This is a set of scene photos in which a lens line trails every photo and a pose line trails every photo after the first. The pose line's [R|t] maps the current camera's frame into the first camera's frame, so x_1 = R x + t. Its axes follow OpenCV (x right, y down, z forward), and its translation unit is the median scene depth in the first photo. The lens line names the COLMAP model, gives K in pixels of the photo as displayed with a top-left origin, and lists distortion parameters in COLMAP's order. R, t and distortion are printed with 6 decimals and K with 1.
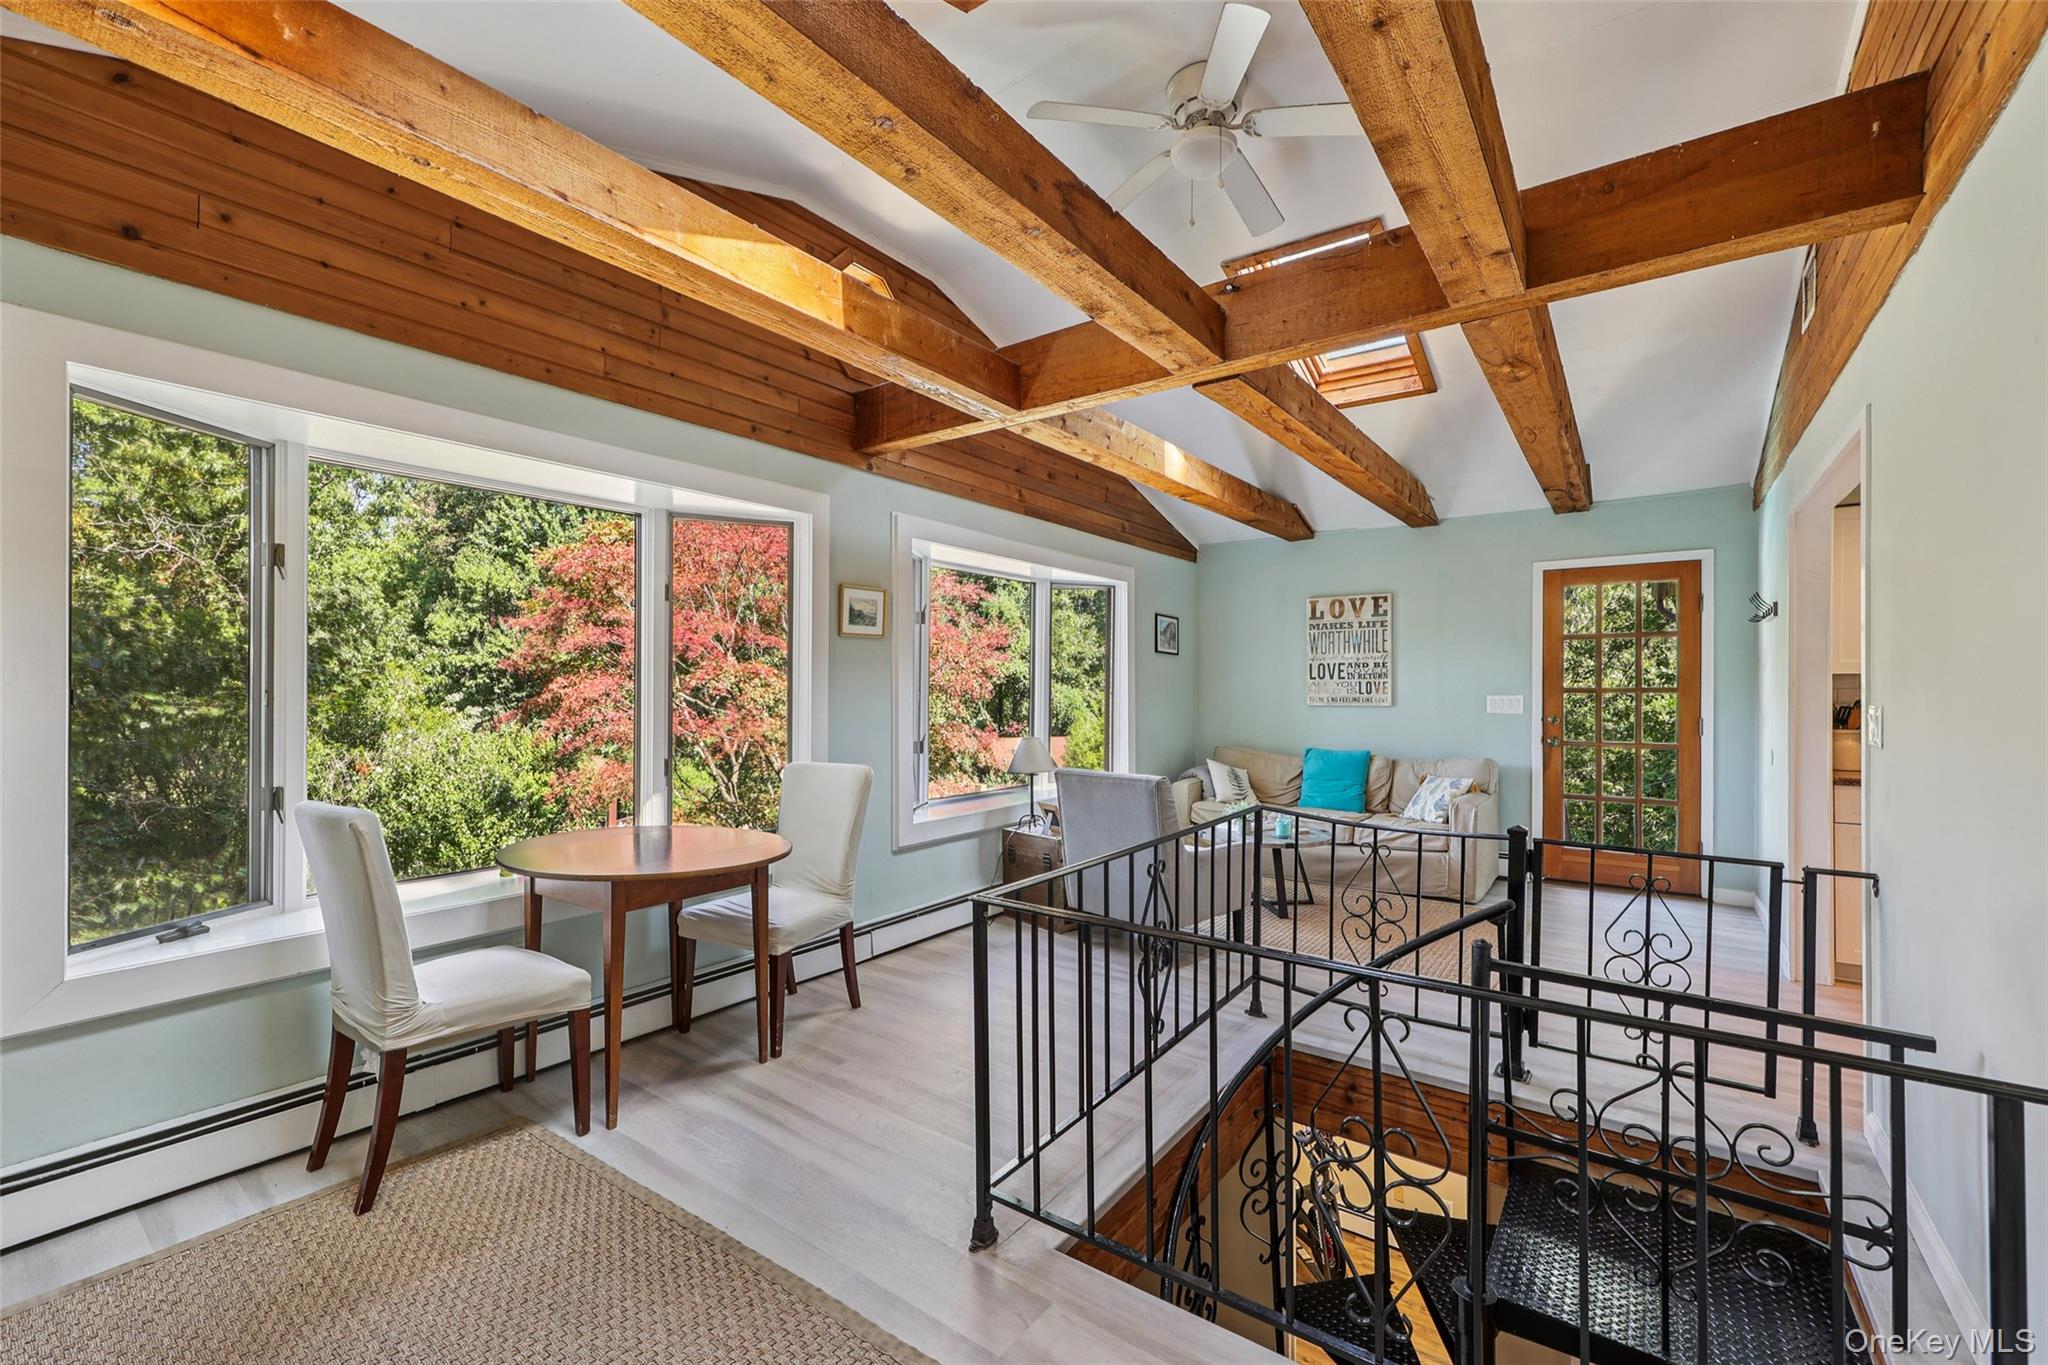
lens RADIAL K [[835.5, 0, 1026.6], [0, 835.5, 687.2], [0, 0, 1]] dist [-0.001010, -0.000073]
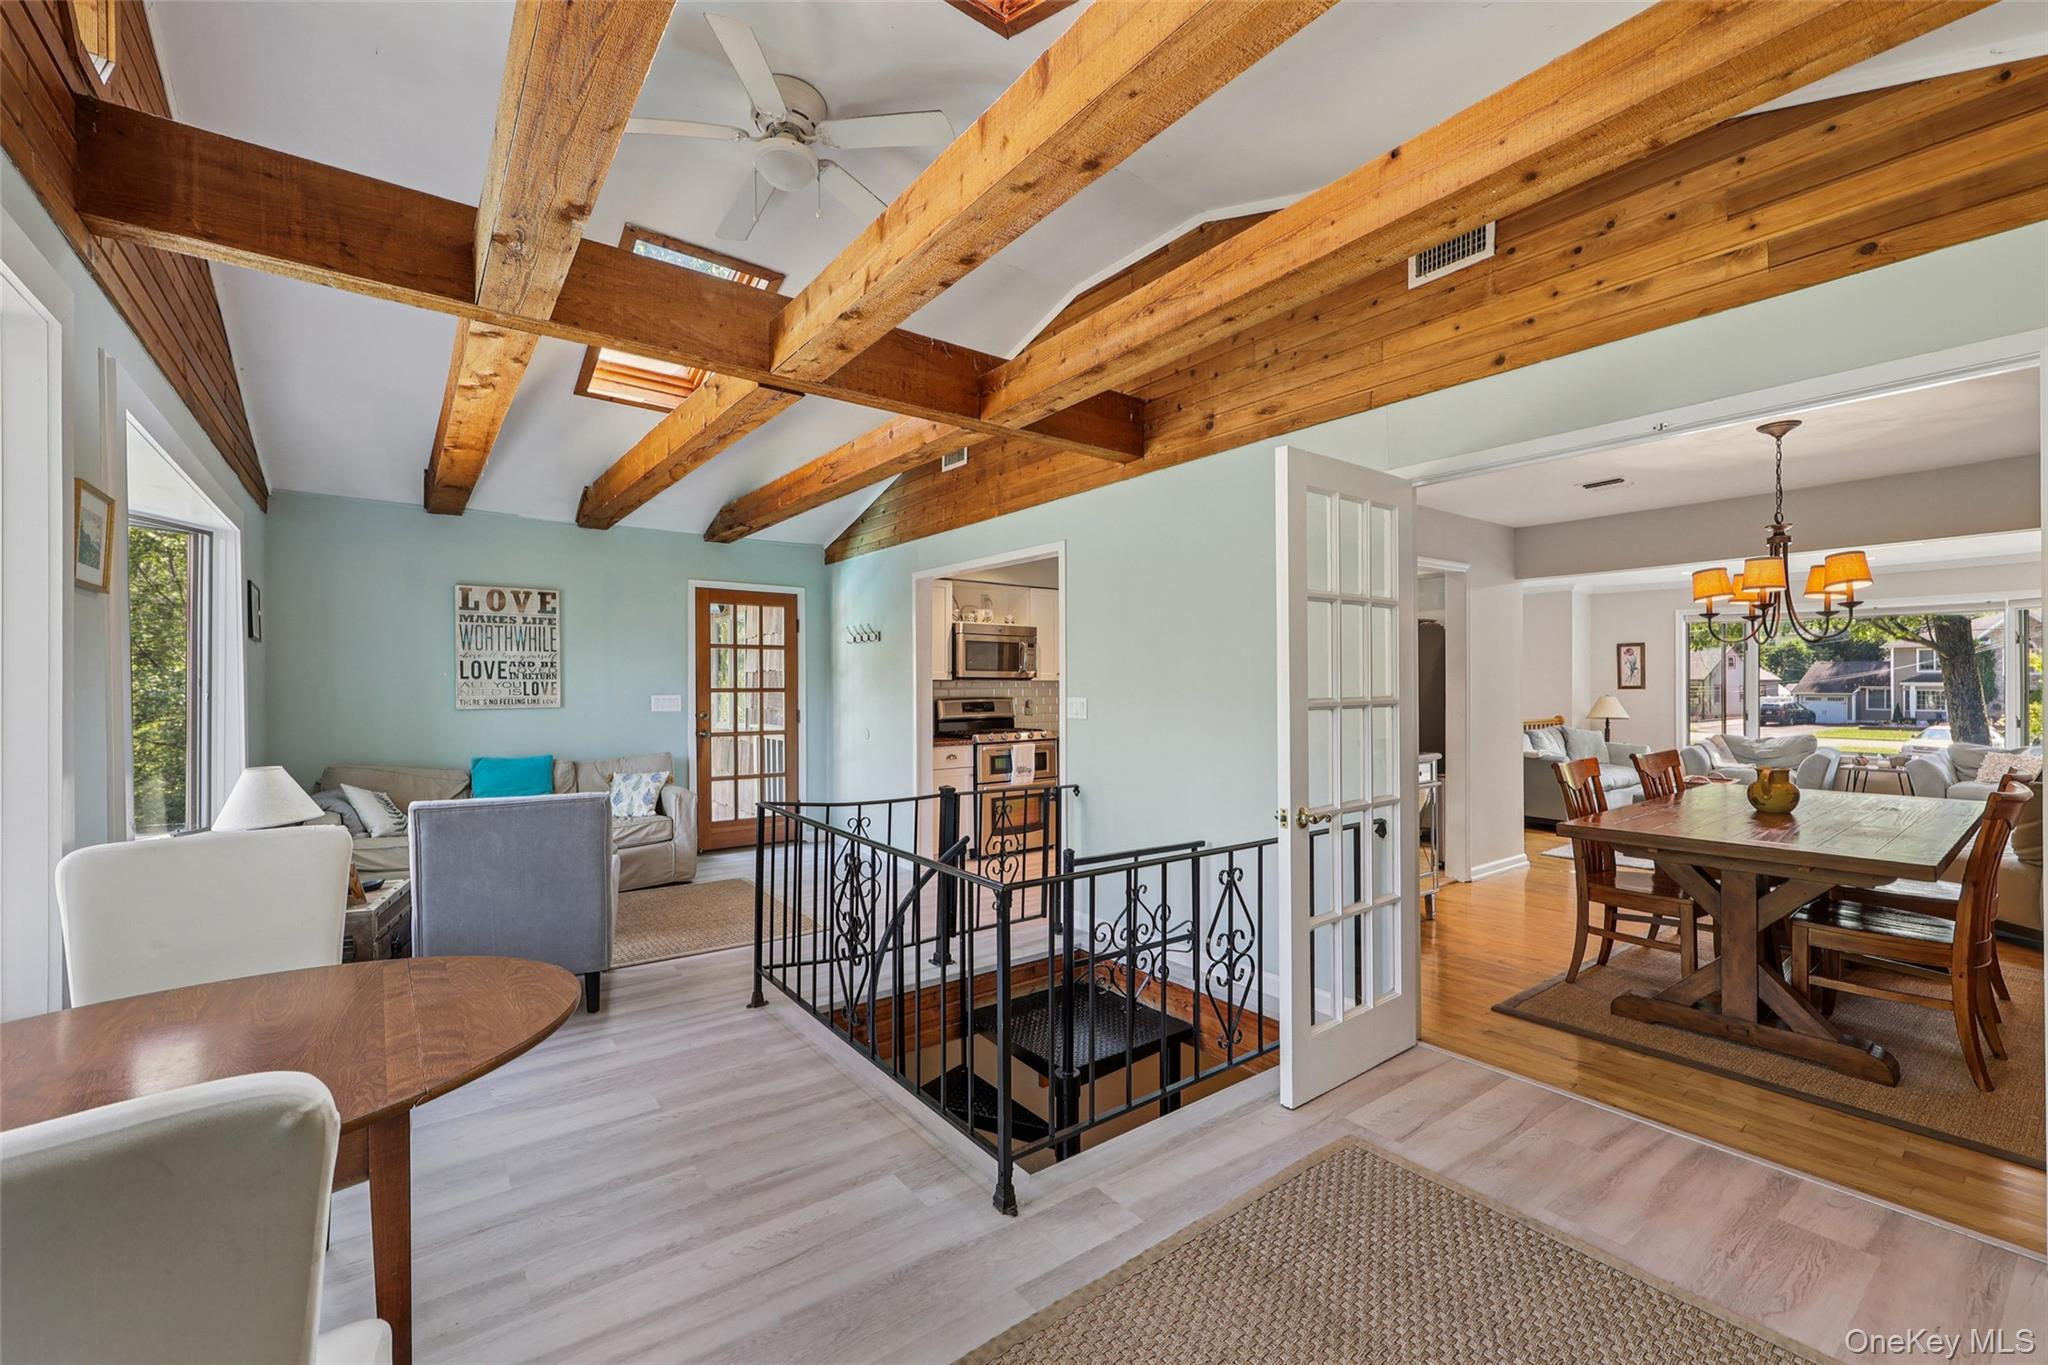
lens RADIAL K [[850.4, 0, 1015.0], [0, 850.4, 687.4], [0, 0, 1]] dist [-0.002591, -0.000258]
pose [[0.291630, -0.001144, 0.956530, -0.348627], [0.000127, 0.999999, 0.001158, -0.001606], [-0.956531, -0.000217, 0.291630, 0.207416]]
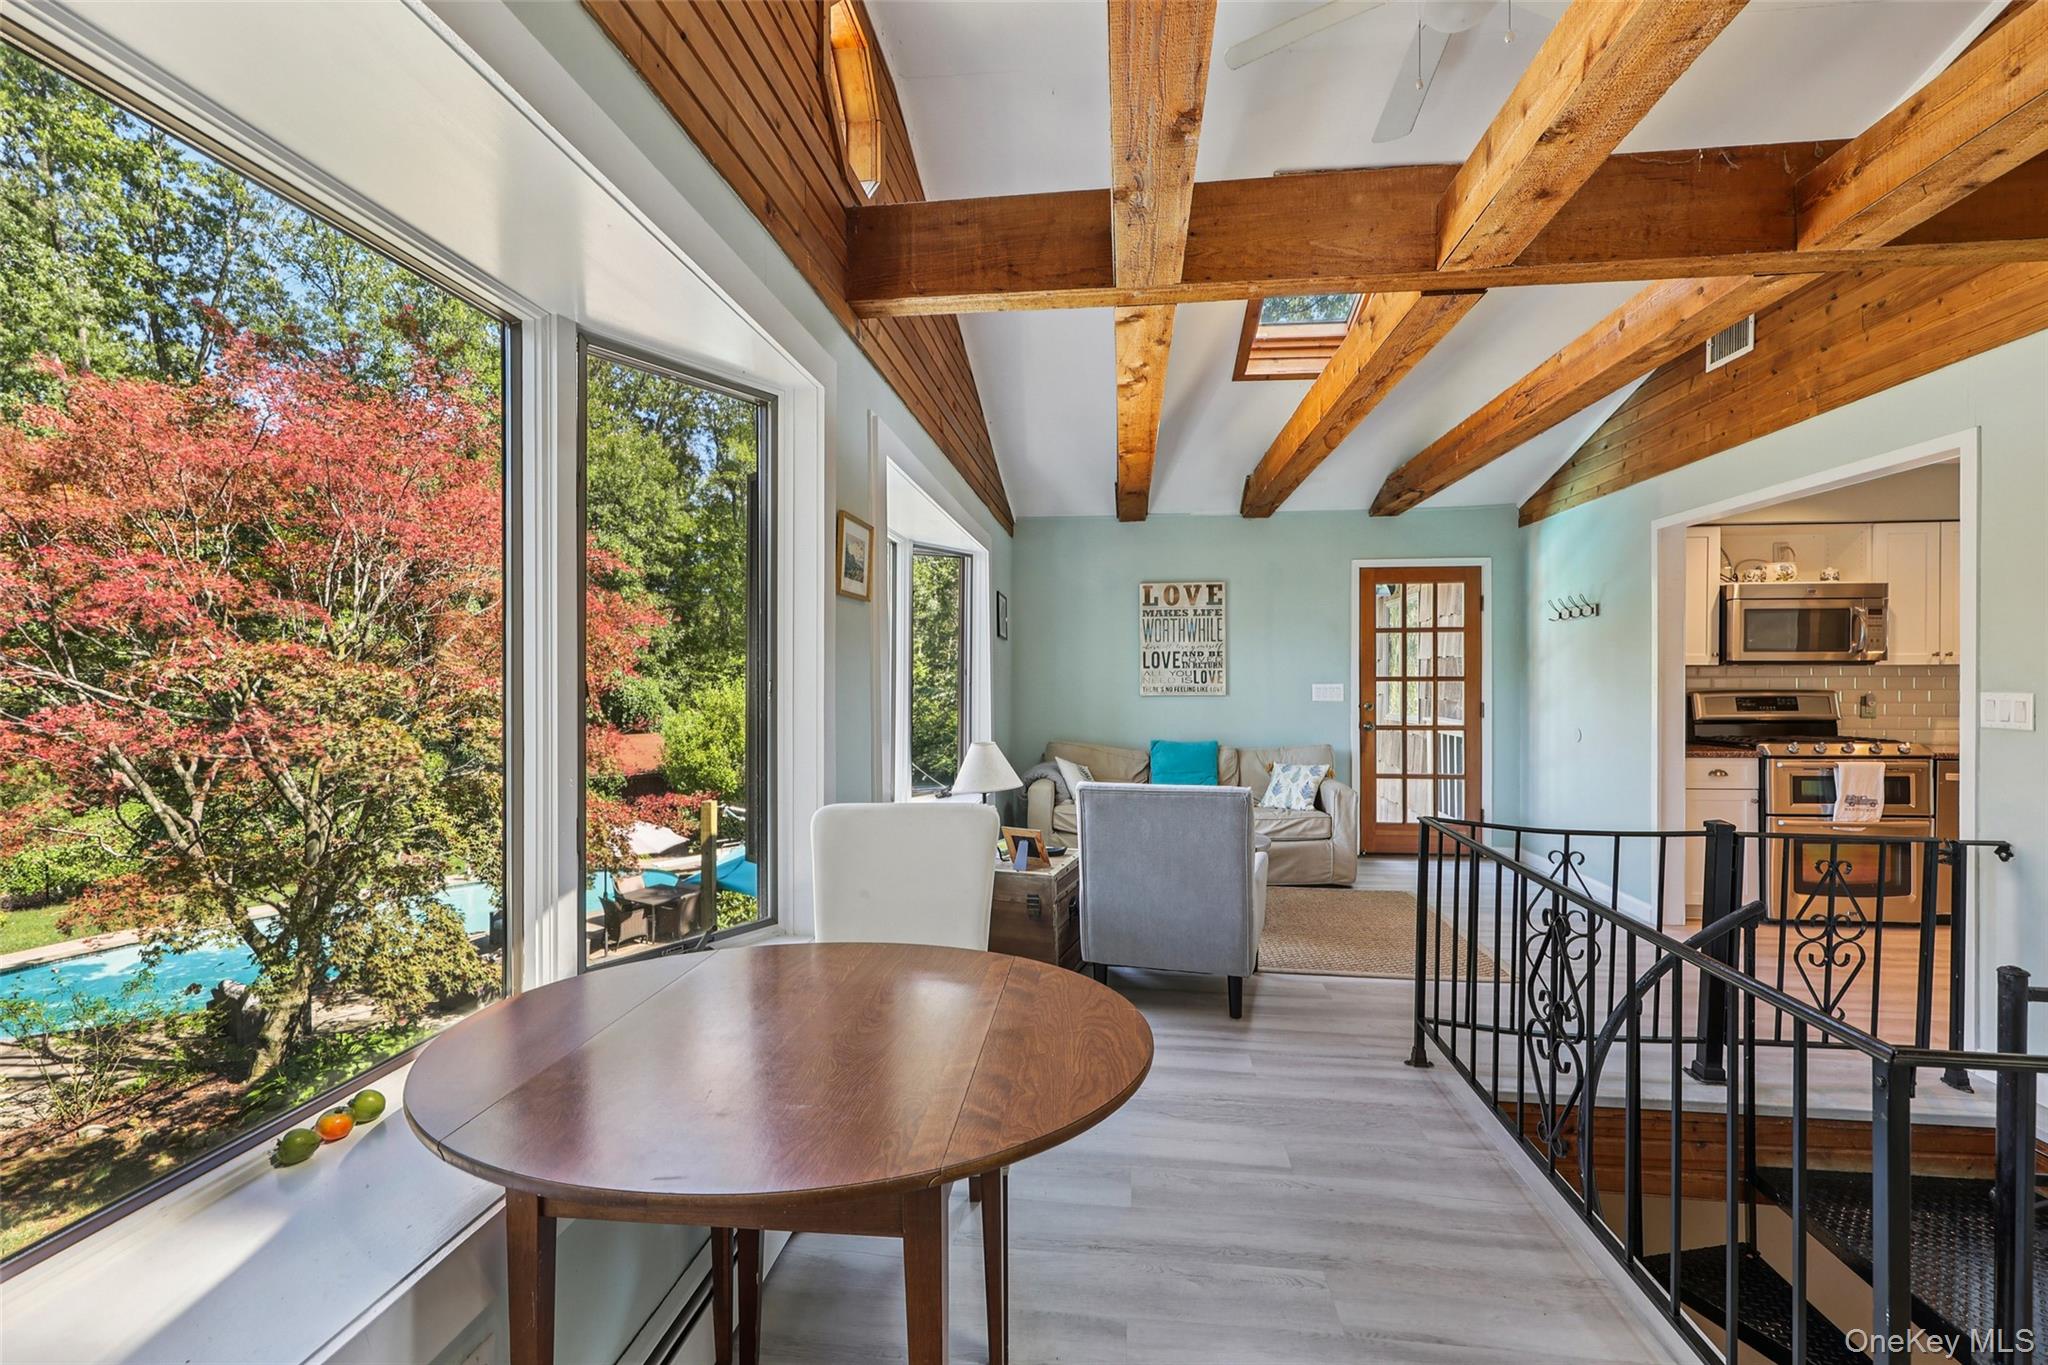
lens RADIAL K [[831.2, 0, 1023.1], [0, 831.2, 686.3], [0, 0, 1]] dist [0.000041, 0.000102]
pose [[0.869961, -0.007163, 0.493069, -0.261312], [0.001296, 0.999924, 0.012240, -0.000624], [-0.493119, -0.010010, 0.869904, 0.253777]]
